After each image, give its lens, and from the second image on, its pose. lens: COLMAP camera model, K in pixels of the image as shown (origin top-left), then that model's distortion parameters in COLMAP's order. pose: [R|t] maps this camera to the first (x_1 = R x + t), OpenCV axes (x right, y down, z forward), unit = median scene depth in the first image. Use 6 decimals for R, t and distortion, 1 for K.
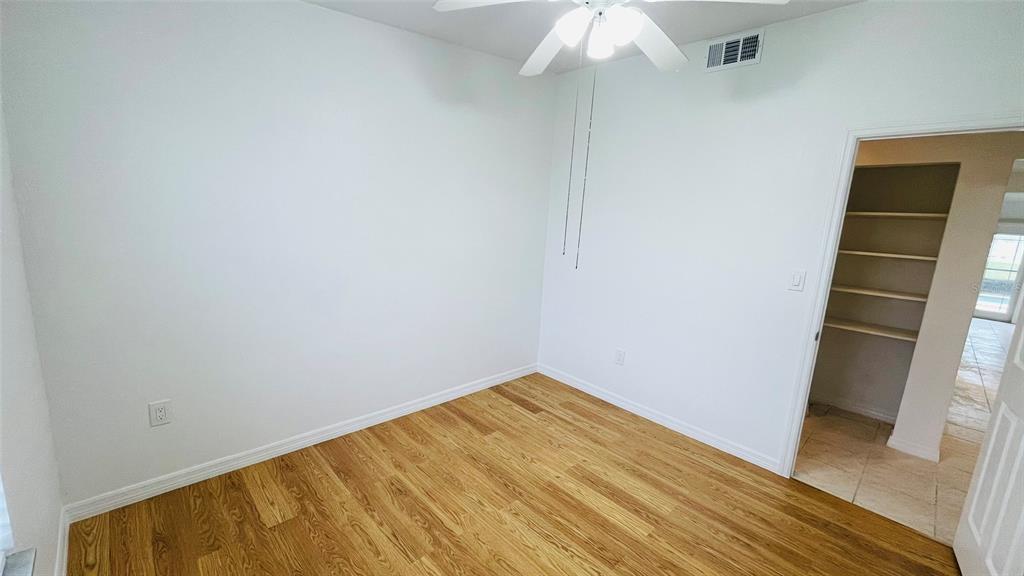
lens RADIAL K [[413.1, 0, 513.4], [0, 413.1, 292.9], [0, 0, 1]] dist [-0.002120, 0.000972]
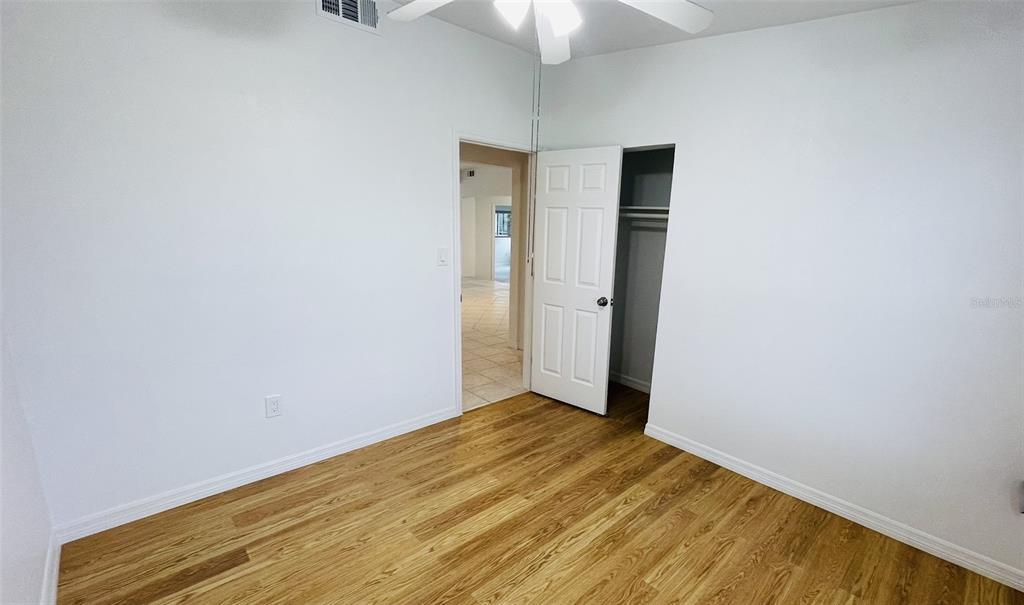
lens RADIAL K [[453.8, 0, 545.7], [0, 453.8, 314.8], [0, 0, 1]] dist [0.001729, 0.000608]
pose [[-0.004763, -0.269181, 0.963078, -0.599409], [0.152721, 0.951595, 0.266726, -0.169808], [-0.988258, 0.148353, 0.036578, 0.695611]]
